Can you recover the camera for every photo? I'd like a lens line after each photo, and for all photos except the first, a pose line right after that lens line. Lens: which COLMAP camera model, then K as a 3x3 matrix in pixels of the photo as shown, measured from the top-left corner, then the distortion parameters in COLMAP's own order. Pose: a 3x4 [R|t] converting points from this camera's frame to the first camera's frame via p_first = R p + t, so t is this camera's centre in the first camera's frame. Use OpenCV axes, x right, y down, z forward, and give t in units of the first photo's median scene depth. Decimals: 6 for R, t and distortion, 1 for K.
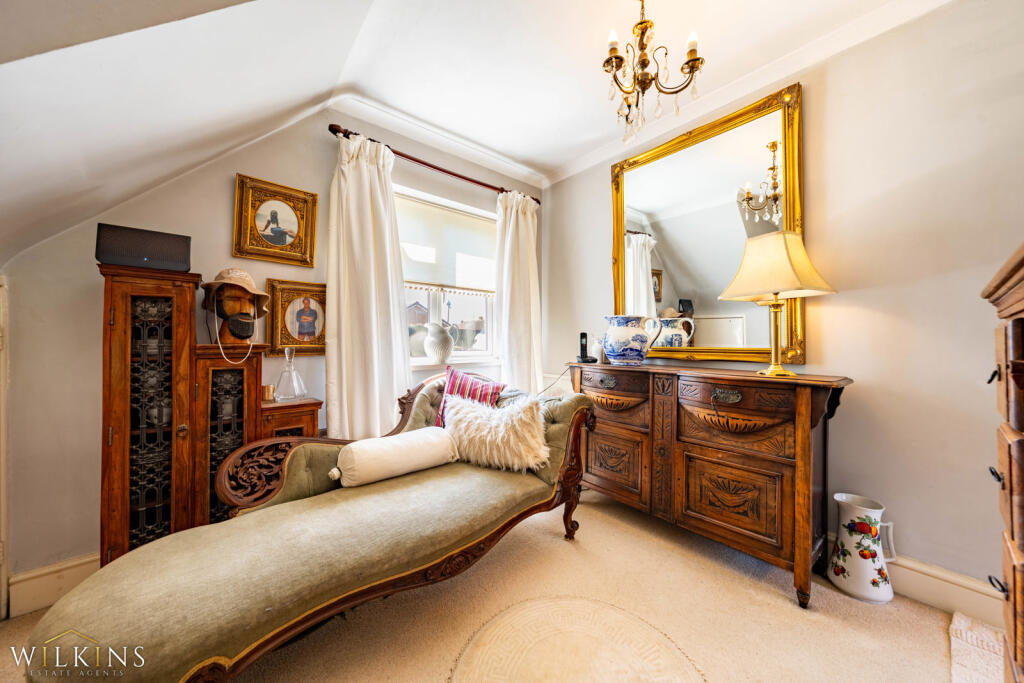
lens RADIAL K [[348.7, 0, 508.9], [0, 348.7, 338.0], [0, 0, 1]] dist [-0.001353, 0.000005]
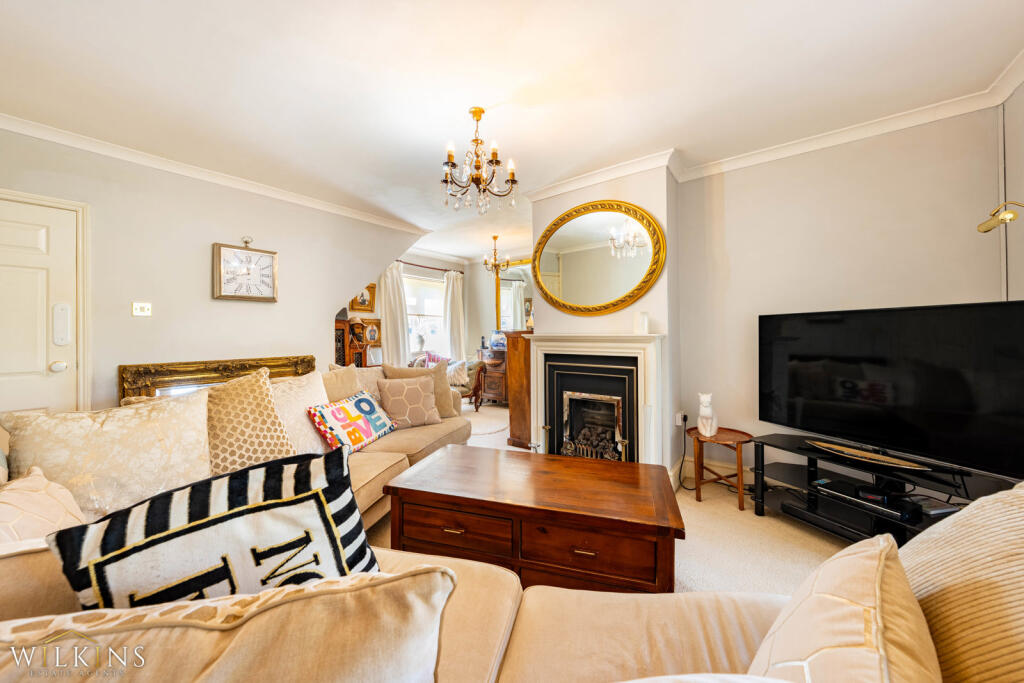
lens RADIAL K [[364.5, 0, 515.1], [0, 364.5, 334.6], [0, 0, 1]] dist [-0.000947, 0.000026]
pose [[0.970454, -0.011034, 0.241032, -0.225010], [0.008475, 0.999896, 0.011652, -0.070187], [-0.241136, -0.009265, 0.970447, -1.897805]]
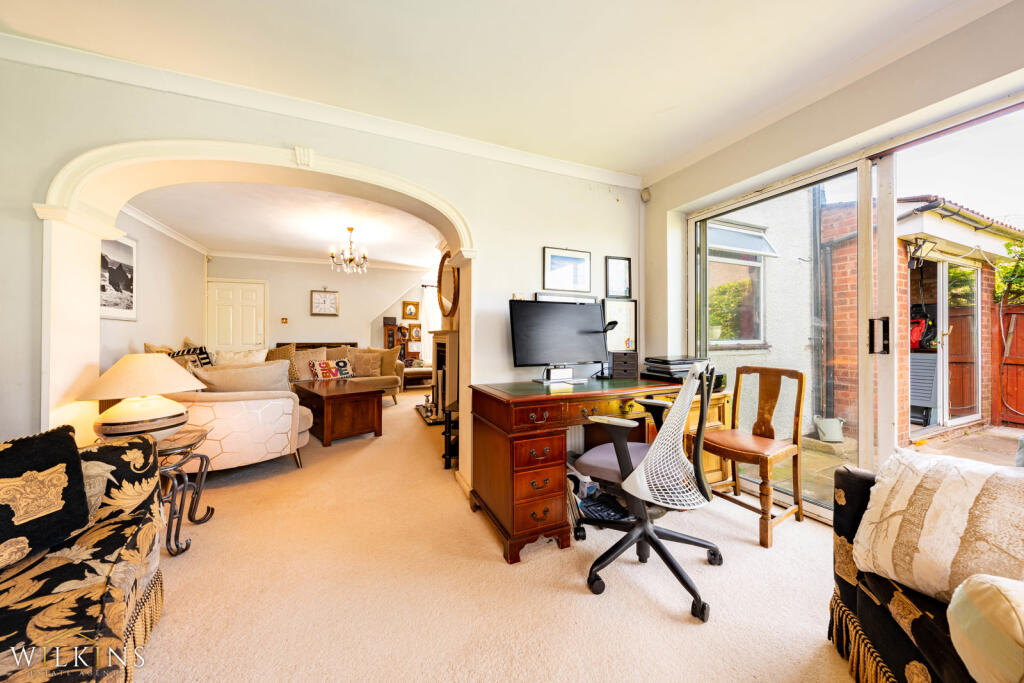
lens RADIAL K [[348.7, 0, 512.9], [0, 348.7, 337.5], [0, 0, 1]] dist [-0.001353, 0.000005]
pose [[0.967813, -0.000712, -0.251669, 1.625938], [0.001985, 0.999986, 0.004805, -0.015531], [0.251662, -0.005150, 0.967801, -2.827389]]
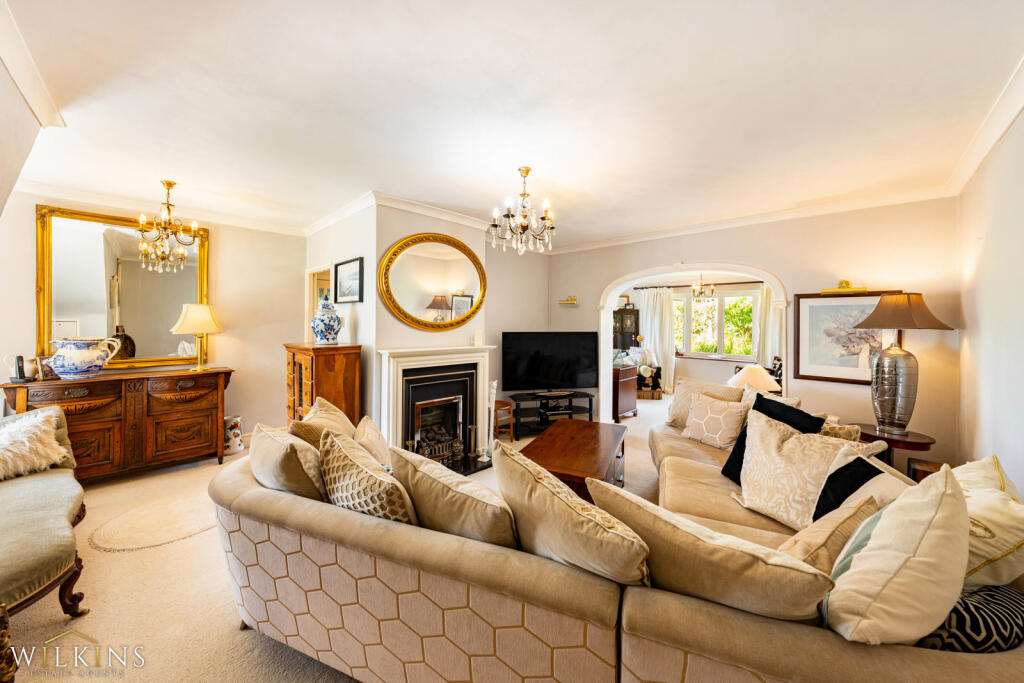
lens RADIAL K [[348.7, 0, 517.7], [0, 348.7, 322.5], [0, 0, 1]] dist [-0.001353, 0.000005]
pose [[-0.124140, -0.000234, 0.992265, -1.384881], [-0.017516, 0.999845, -0.001956, -0.187504], [-0.992110, -0.017623, -0.124125, -0.560612]]
